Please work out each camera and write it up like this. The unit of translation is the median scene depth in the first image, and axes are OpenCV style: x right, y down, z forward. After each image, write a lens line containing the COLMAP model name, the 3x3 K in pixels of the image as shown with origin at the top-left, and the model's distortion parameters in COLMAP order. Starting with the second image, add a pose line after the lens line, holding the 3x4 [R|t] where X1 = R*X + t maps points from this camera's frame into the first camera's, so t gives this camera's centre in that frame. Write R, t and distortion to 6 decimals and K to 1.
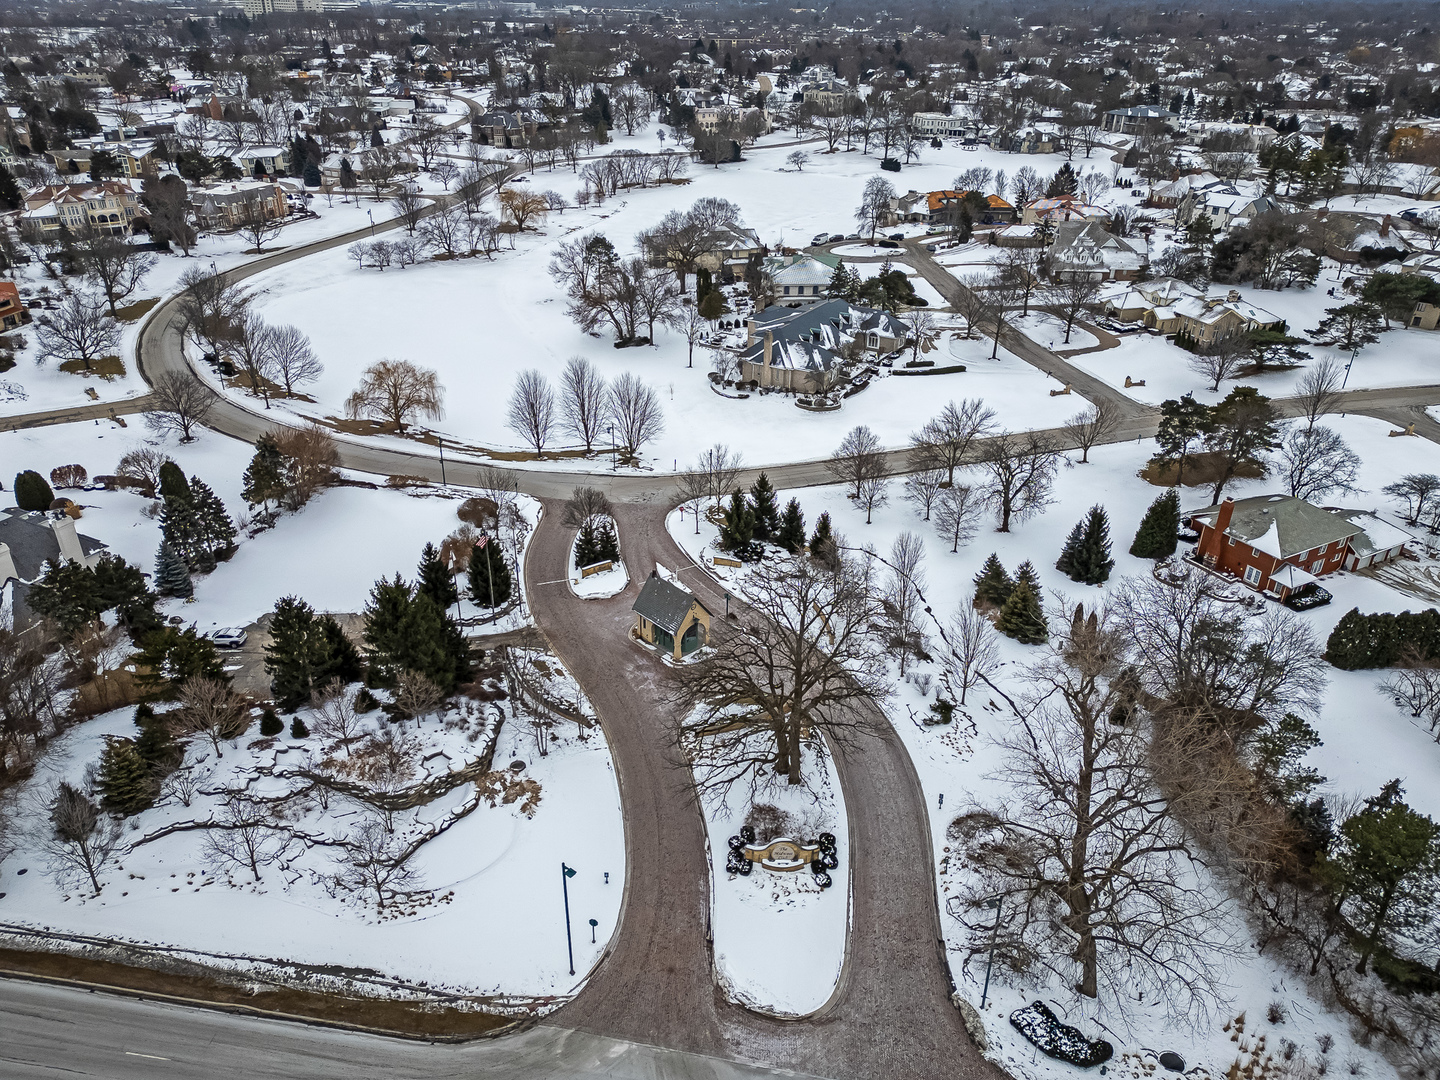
lens RADIAL K [[1024.5, 0, 720.0], [0, 1024.5, 540.0], [0, 0, 1]] dist [0.078905, -0.071145]
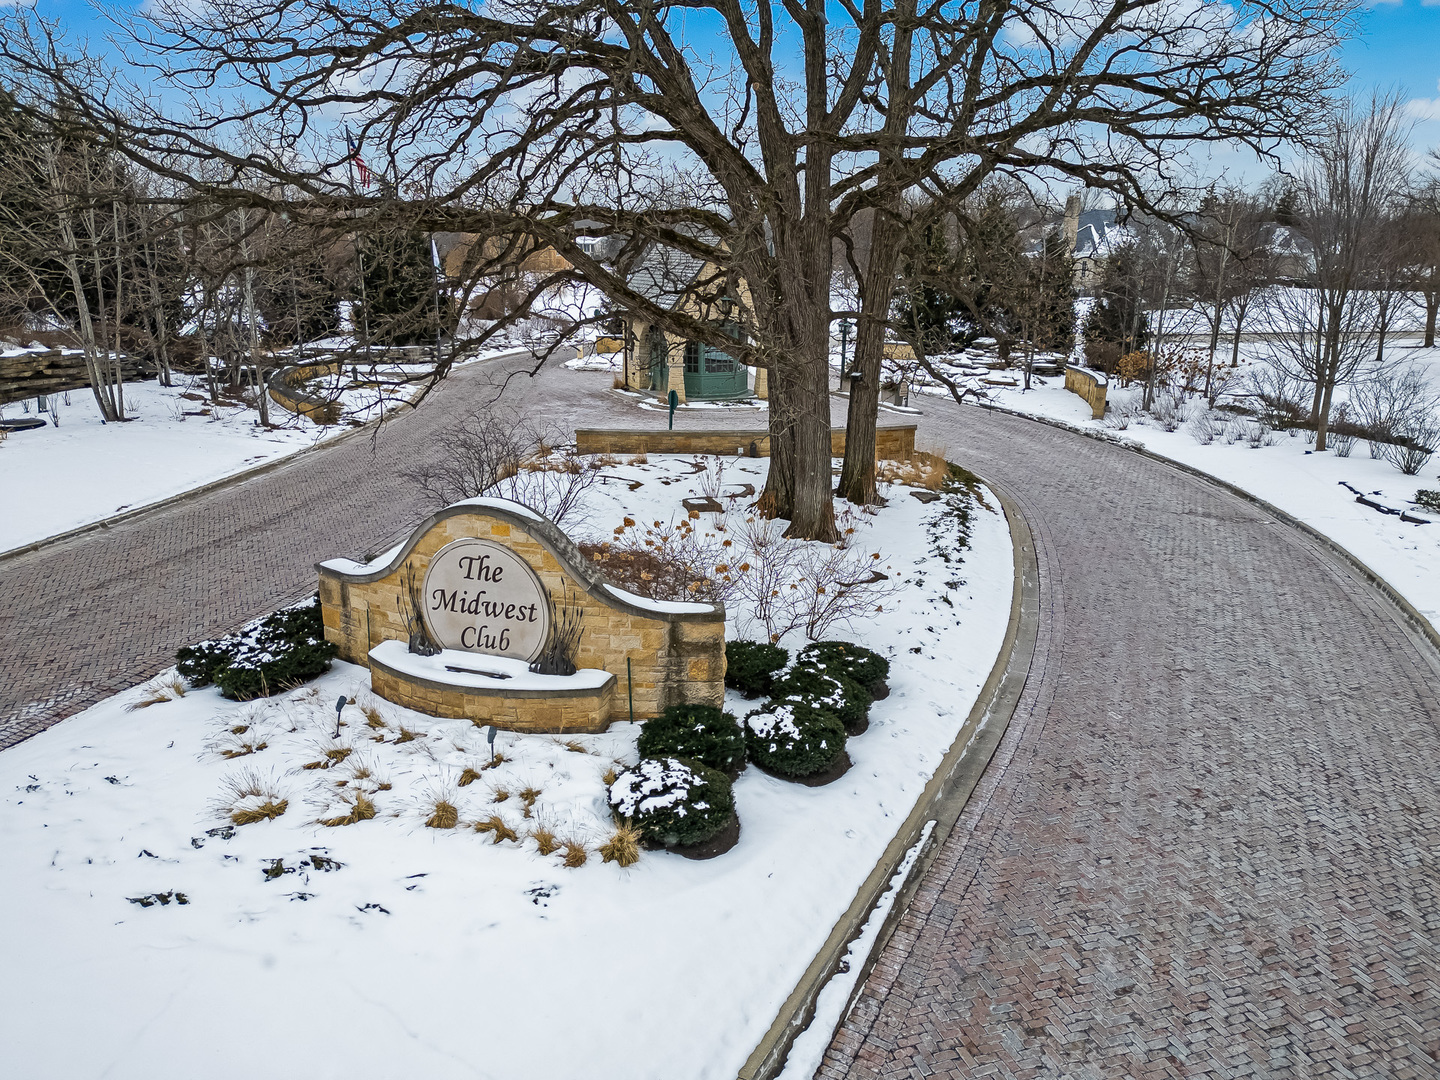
lens RADIAL K [[1014.1, 0, 720.0], [0, 1014.1, 540.0], [0, 0, 1]] dist [0.076887, -0.081765]
pose [[0.940922, 0.085985, -0.327524, 0.095417], [-0.152896, 0.970895, -0.184355, 0.208172], [0.302139, 0.223541, 0.926683, 0.567383]]
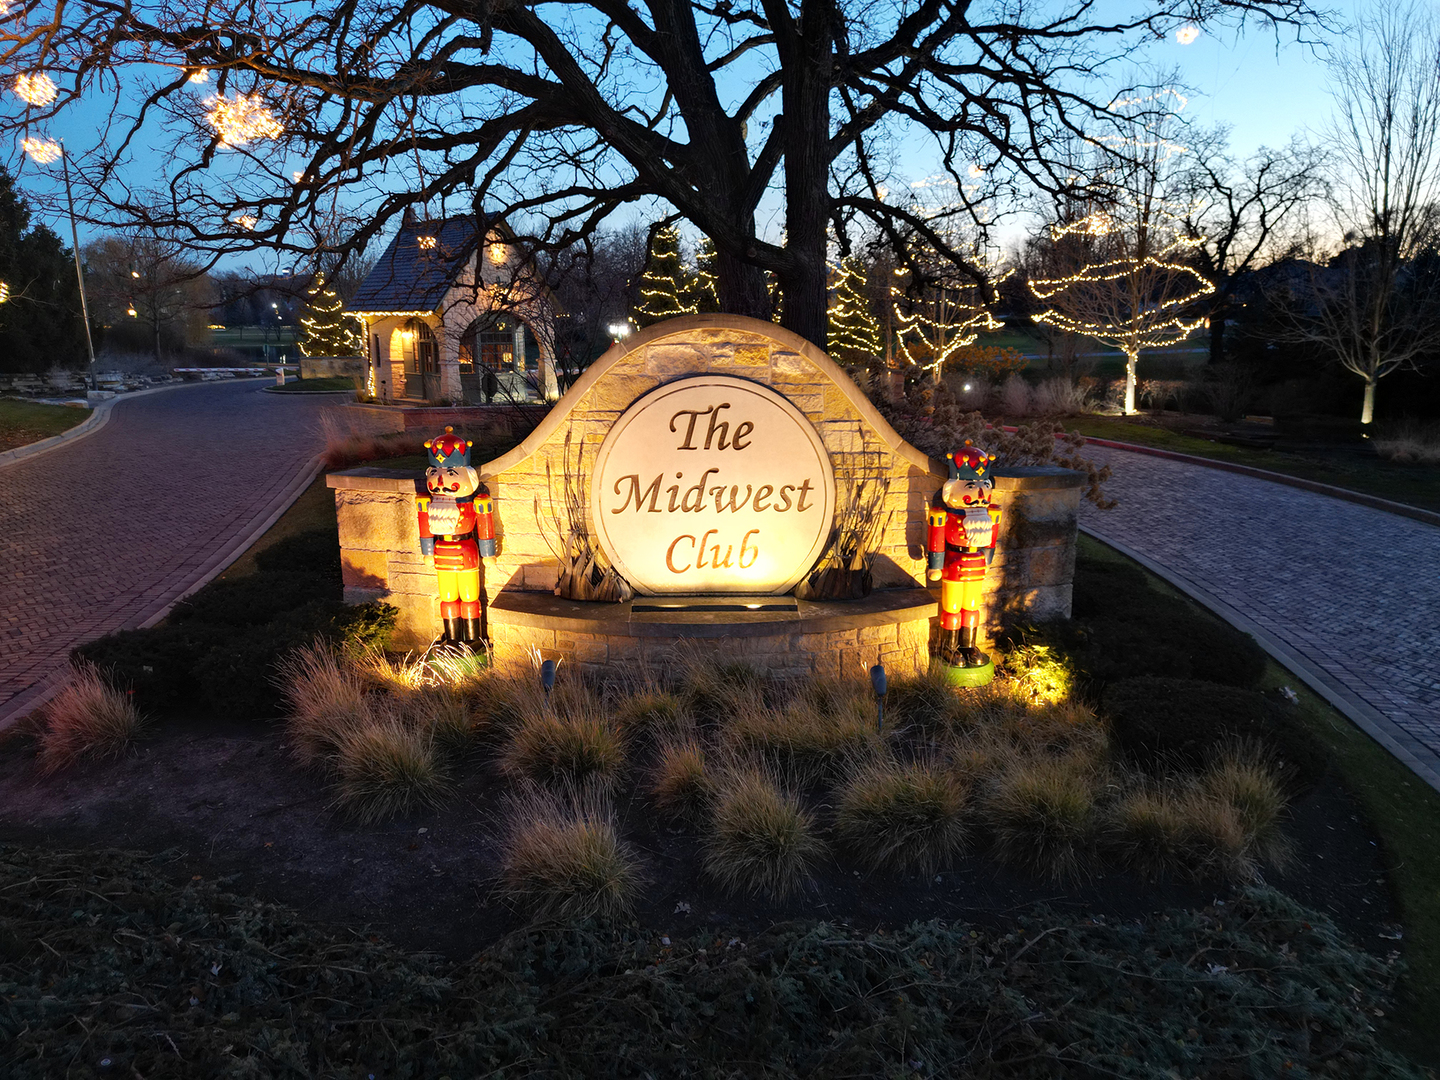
lens RADIAL K [[1014.1, 0, 720.0], [0, 1014.1, 540.0], [0, 0, 1]] dist [0.076887, -0.081765]
pose [[0.999932, -0.011225, 0.003243, 0.040491], [0.011683, 0.963954, -0.265813, 0.217968], [-0.000142, 0.265833, 0.964019, 0.598954]]
